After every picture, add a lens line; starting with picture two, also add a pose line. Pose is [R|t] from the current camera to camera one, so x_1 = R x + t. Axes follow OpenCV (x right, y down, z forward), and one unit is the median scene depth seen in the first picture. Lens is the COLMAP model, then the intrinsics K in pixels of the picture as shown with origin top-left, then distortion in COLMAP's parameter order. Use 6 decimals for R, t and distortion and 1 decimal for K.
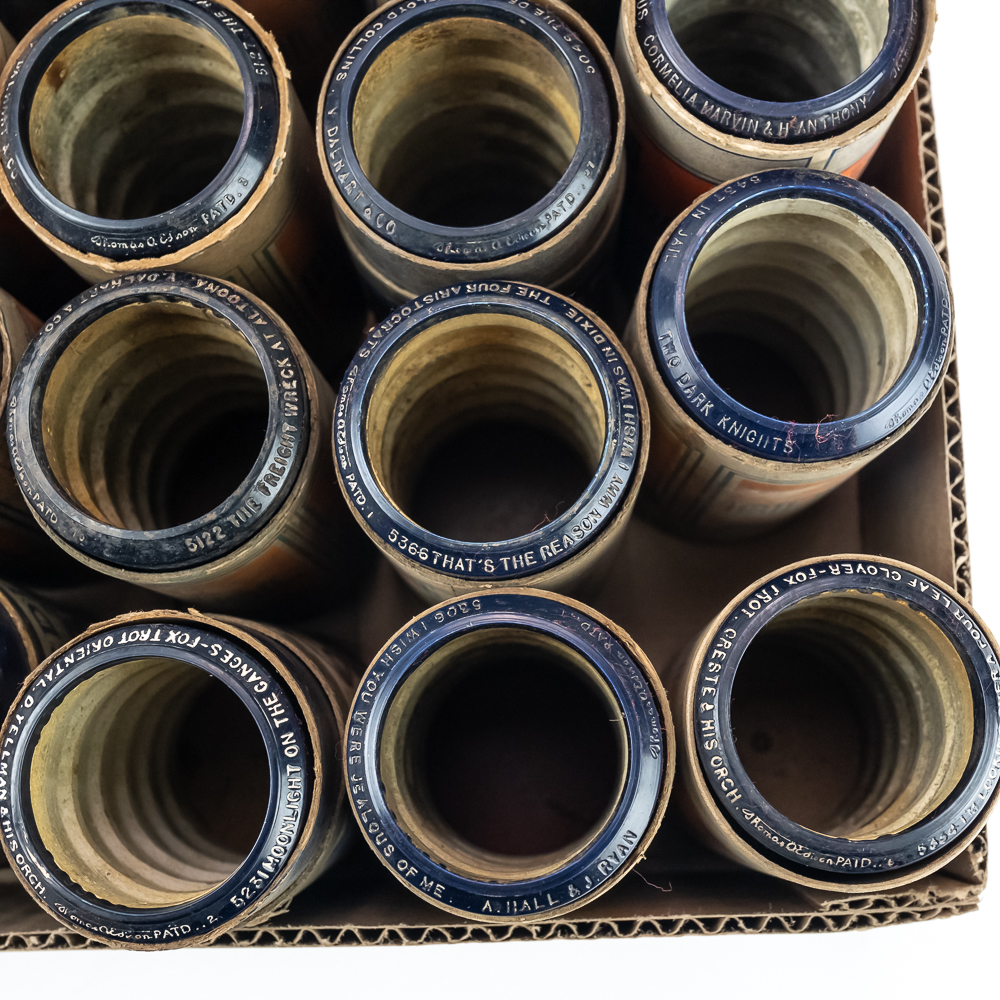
lens RADIAL K [[1406.3, 0, 500.0], [0, 1406.3, 500.0], [0, 0, 1]] dist [-0.014293, 0.053442]
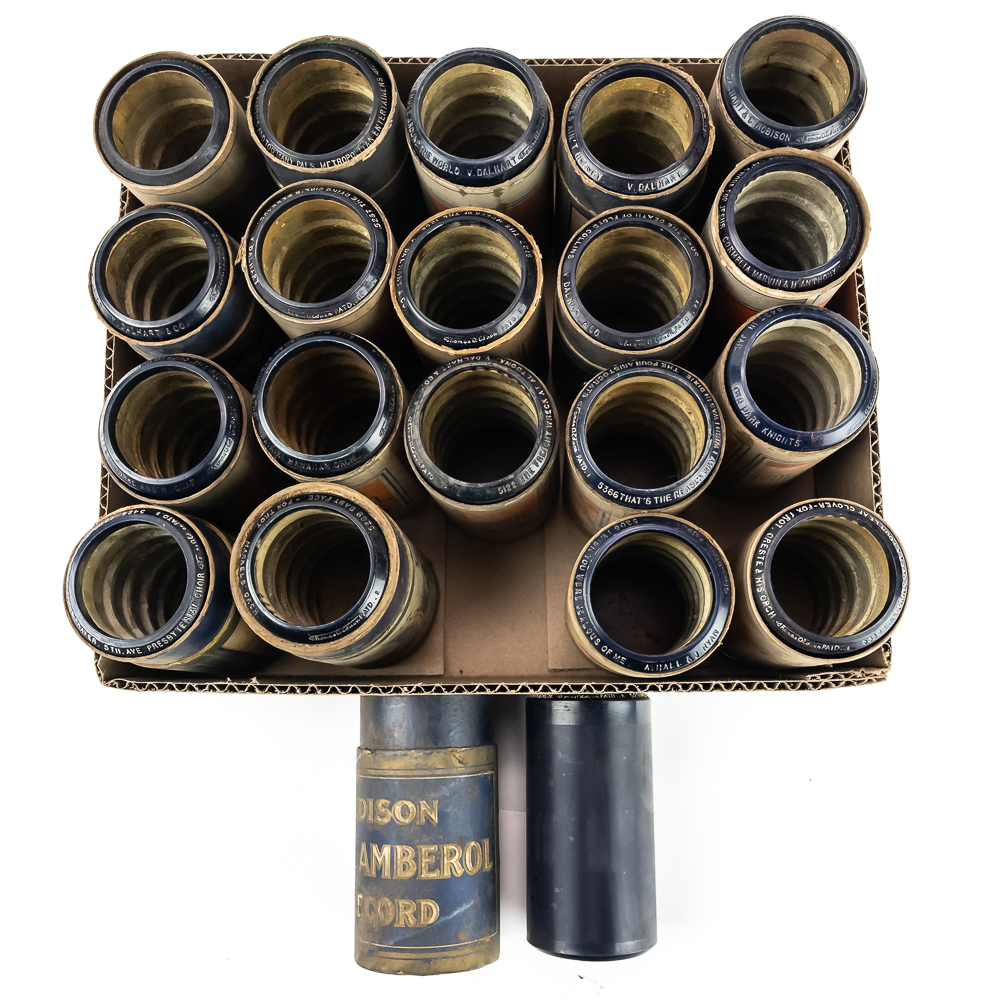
lens RADIAL K [[920.2, 0, 500.0], [0, 920.2, 500.0], [0, 0, 1]] dist [-0.011153, -0.027776]
pose [[0.999735, 0.008092, -0.021564, -0.184668], [-0.007975, 0.999953, 0.005535, 0.037127], [0.021608, -0.005361, 0.999752, -0.312007]]
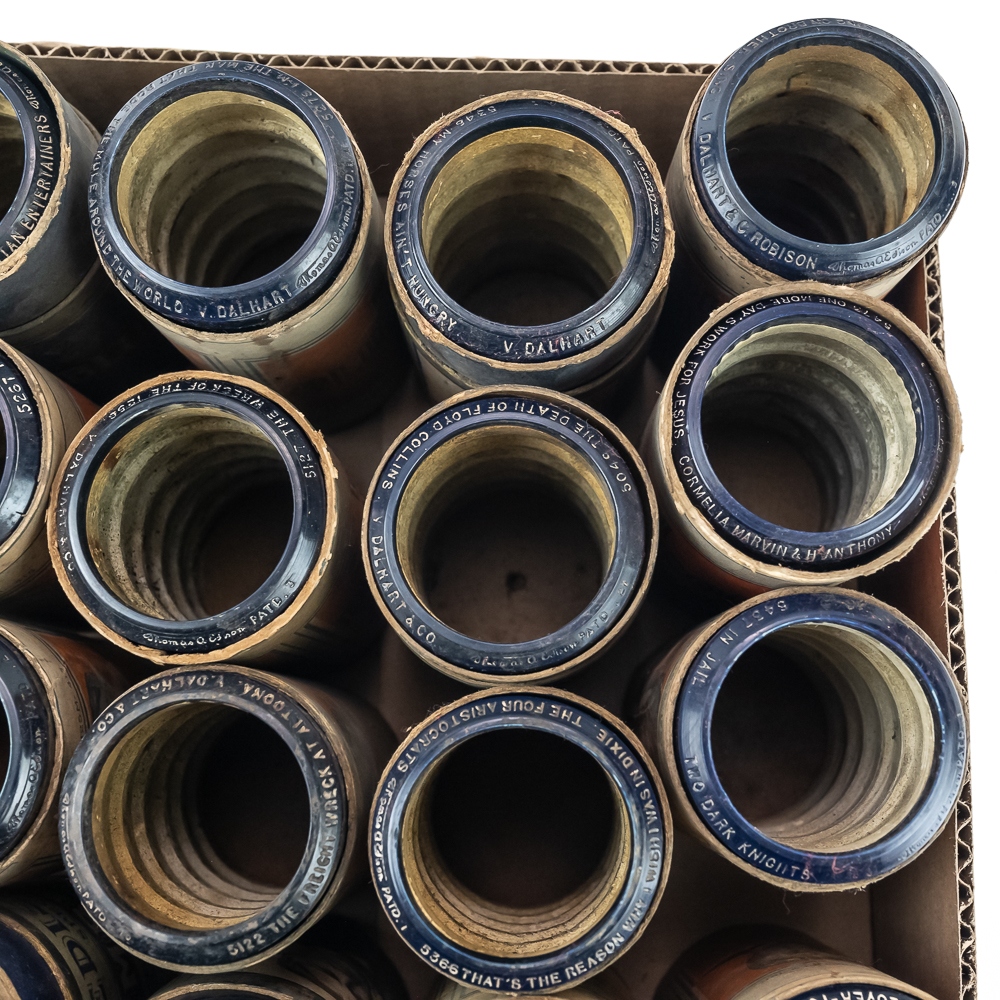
lens RADIAL K [[1408.4, 0, 481.8], [0, 1408.4, 498.5], [0, 0, 1]] dist [-0.010084, 0.042561]
pose [[0.999450, 0.031853, -0.009206, -0.033488], [-0.031750, 0.999434, 0.011118, -0.310370], [0.009555, -0.010820, 0.999896, -0.043274]]
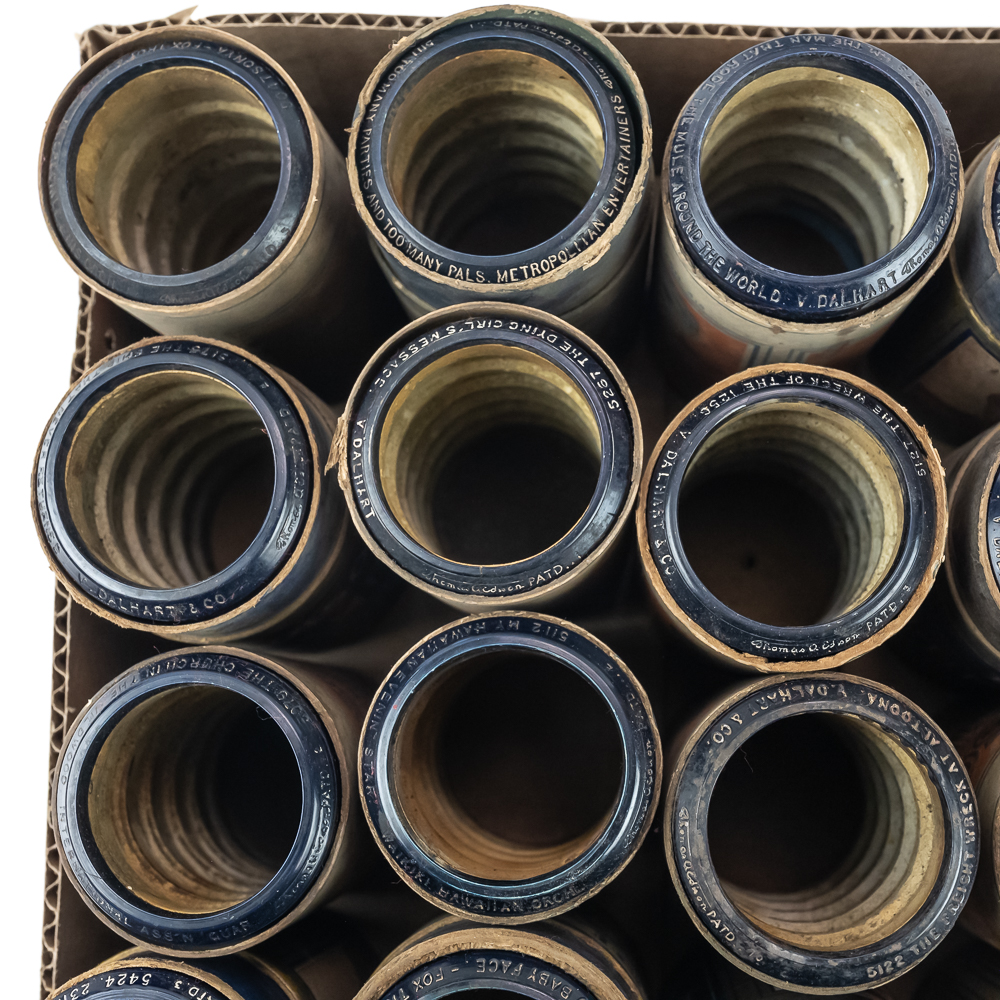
lens RADIAL K [[1406.3, 0, 500.0], [0, 1406.3, 500.0], [0, 0, 1]] dist [-0.014293, 0.053442]
pose [[0.998827, 0.026294, -0.040672, -0.436081], [-0.024873, 0.999076, 0.035045, -0.320627], [0.041556, -0.033992, 0.998558, -0.000190]]
